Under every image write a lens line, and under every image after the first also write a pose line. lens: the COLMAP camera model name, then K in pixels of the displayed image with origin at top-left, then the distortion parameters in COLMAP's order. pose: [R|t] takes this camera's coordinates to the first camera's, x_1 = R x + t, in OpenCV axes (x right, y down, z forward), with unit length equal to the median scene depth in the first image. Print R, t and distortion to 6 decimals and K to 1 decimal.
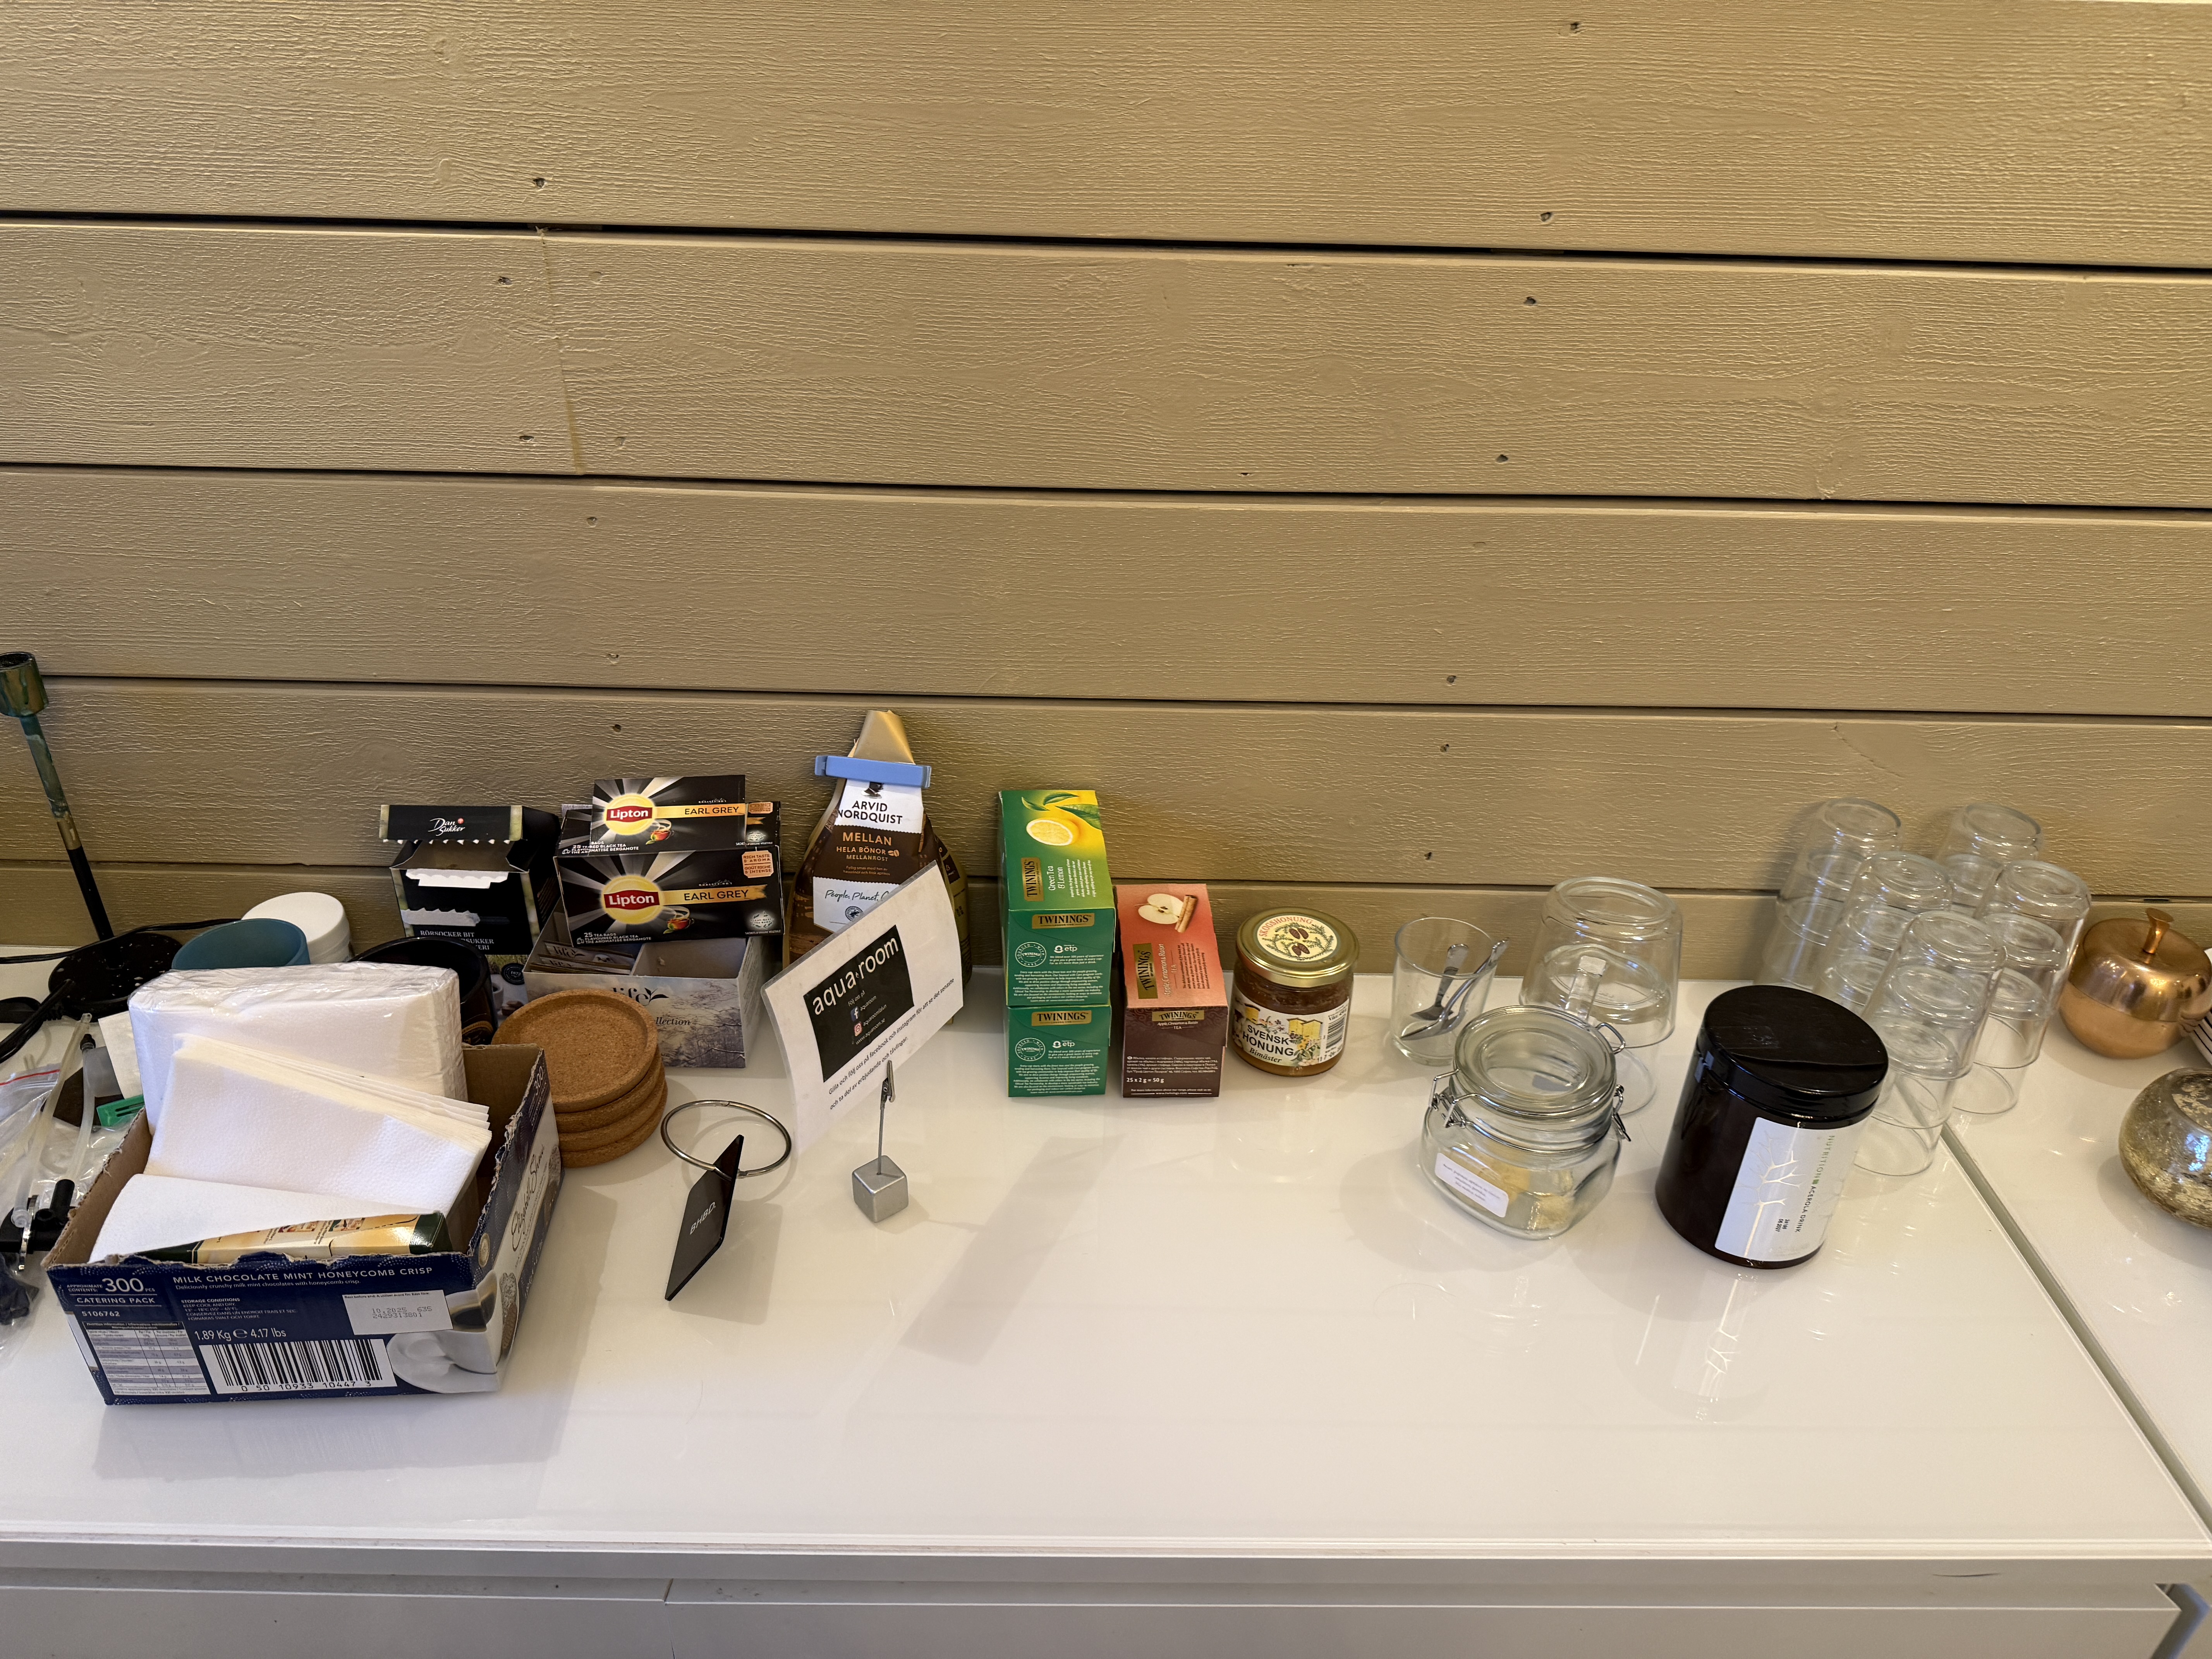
lens RADIAL K [[1550.5, 0, 1125.9], [0, 1550.5, 851.9], [0, 0, 1]] dist [0.001012, -0.007118]
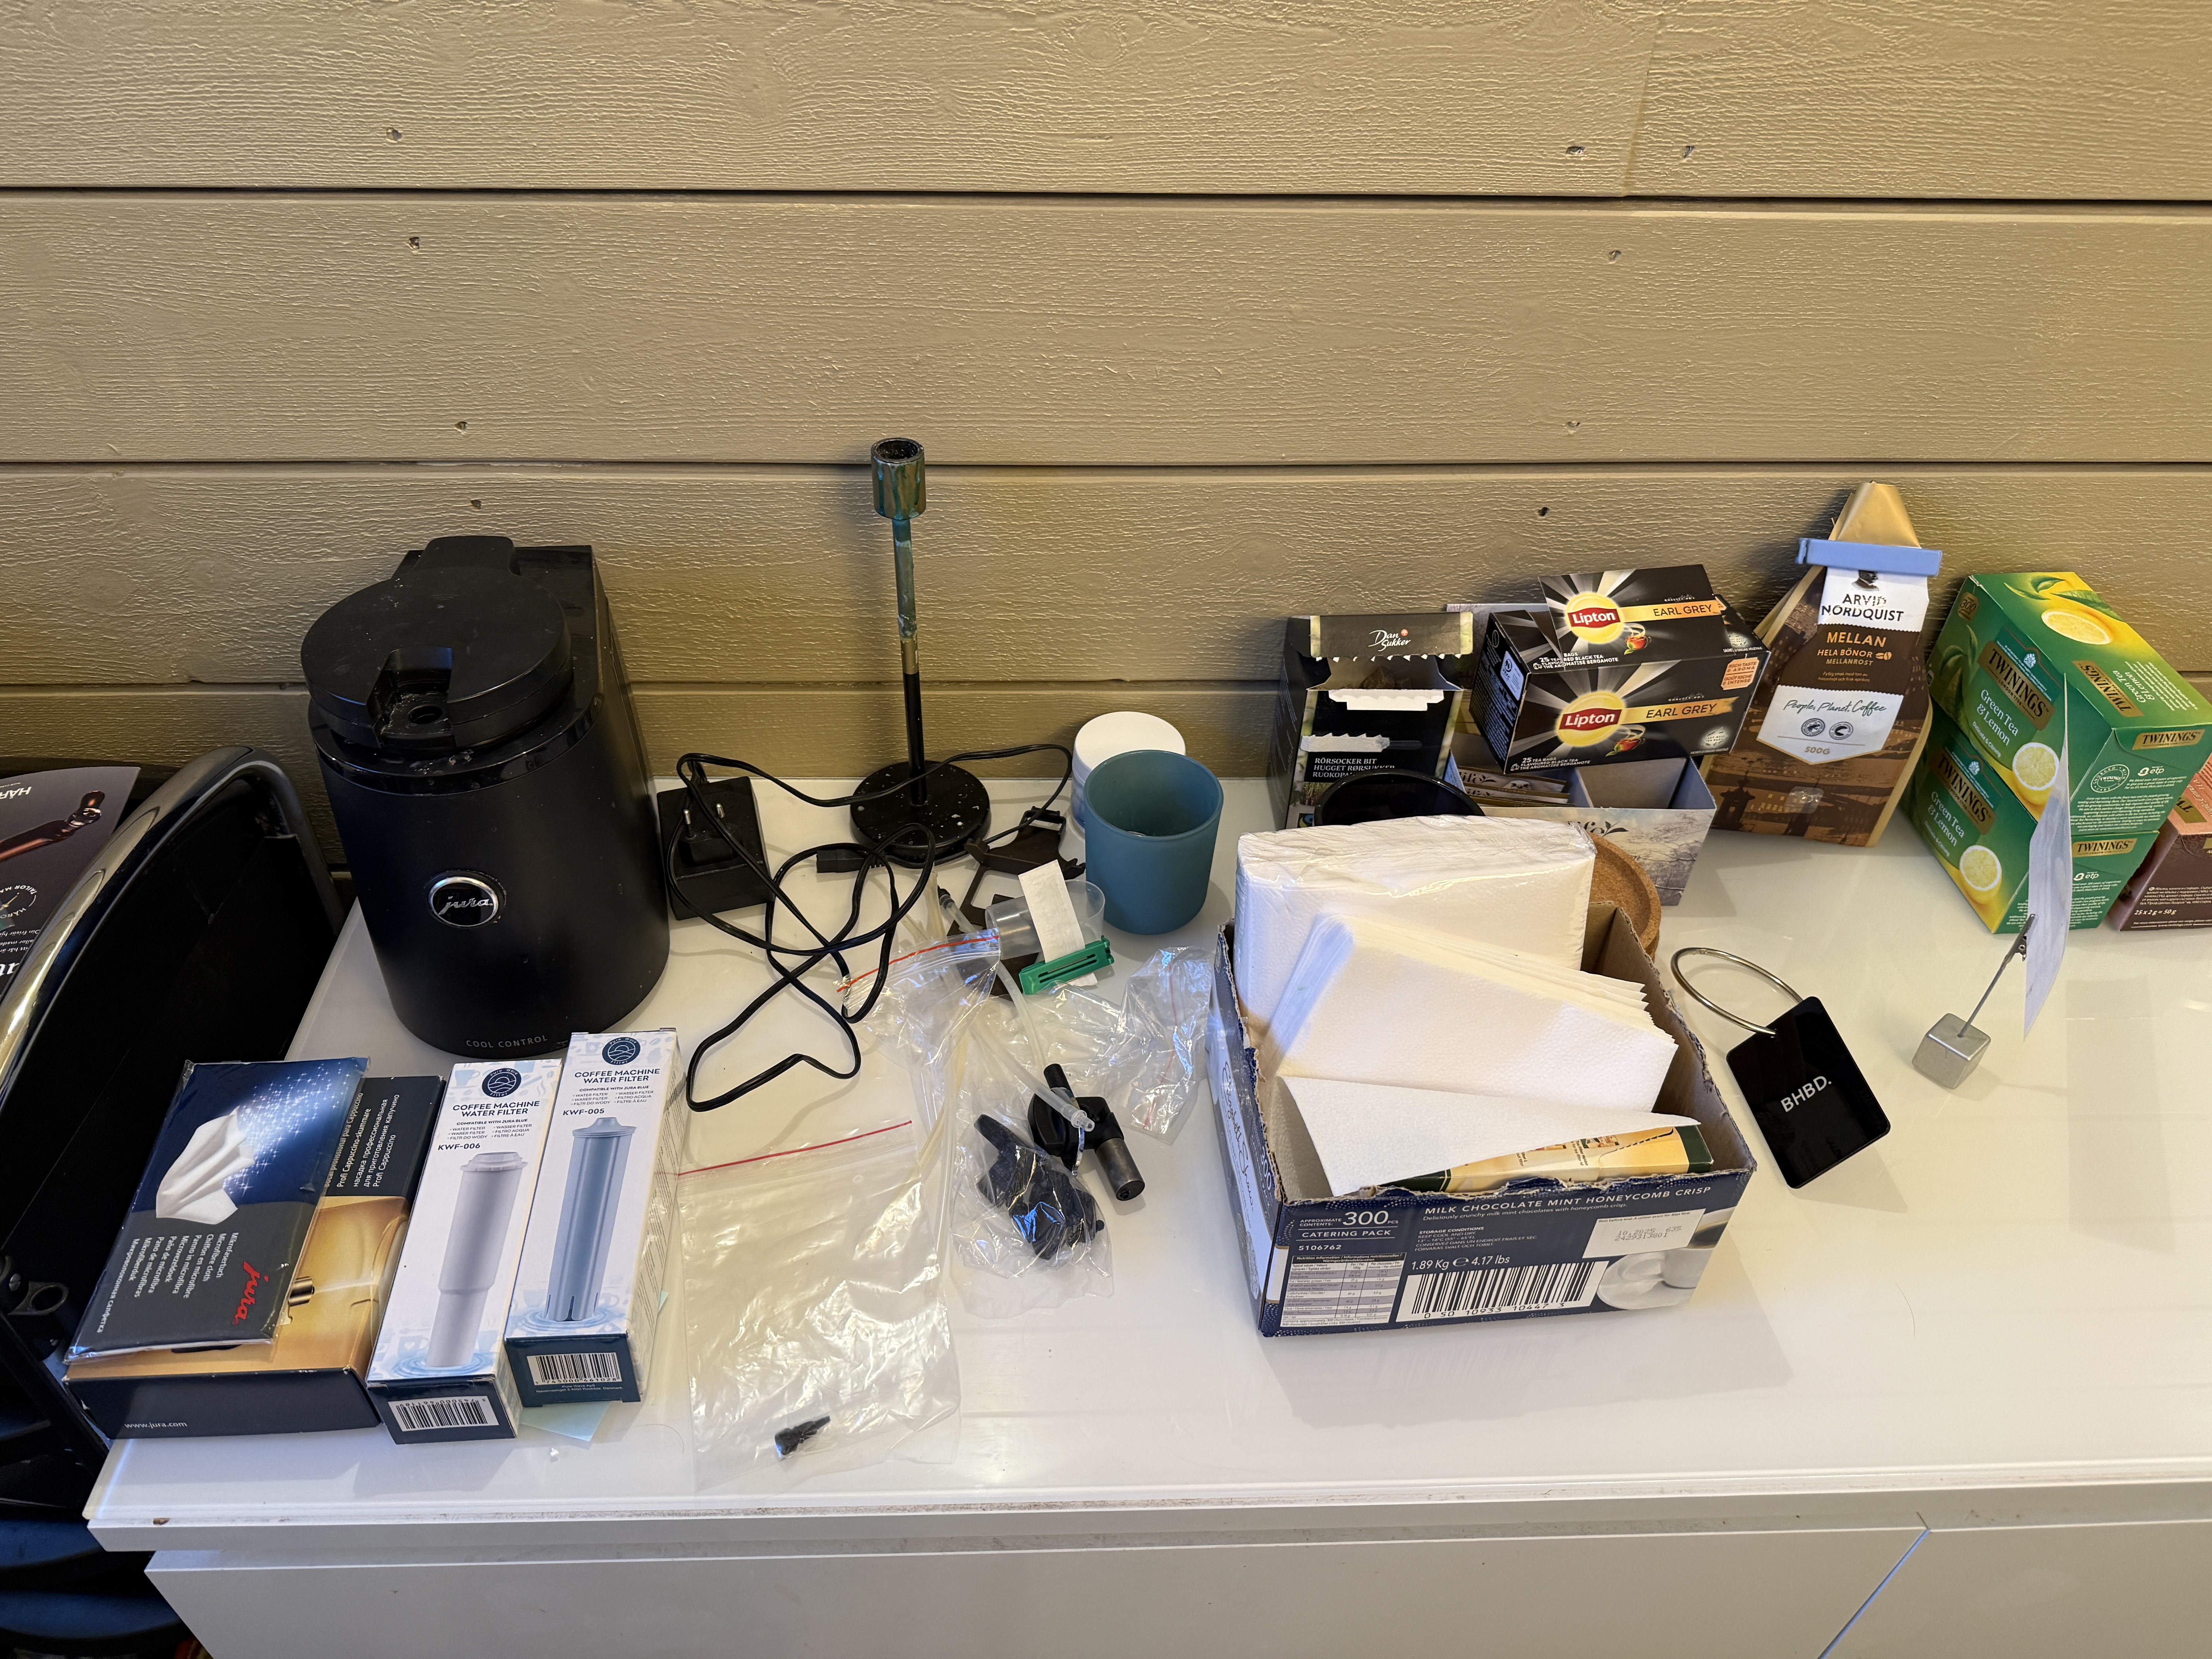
lens RADIAL K [[1550.5, 0, 1079.6], [0, 1550.5, 840.5], [0, 0, 1]] dist [0.001012, -0.007118]
pose [[0.999663, -0.024895, 0.007327, -0.607425], [0.023297, 0.985303, 0.169219, -0.054244], [-0.011433, -0.168991, 0.985551, 0.150378]]
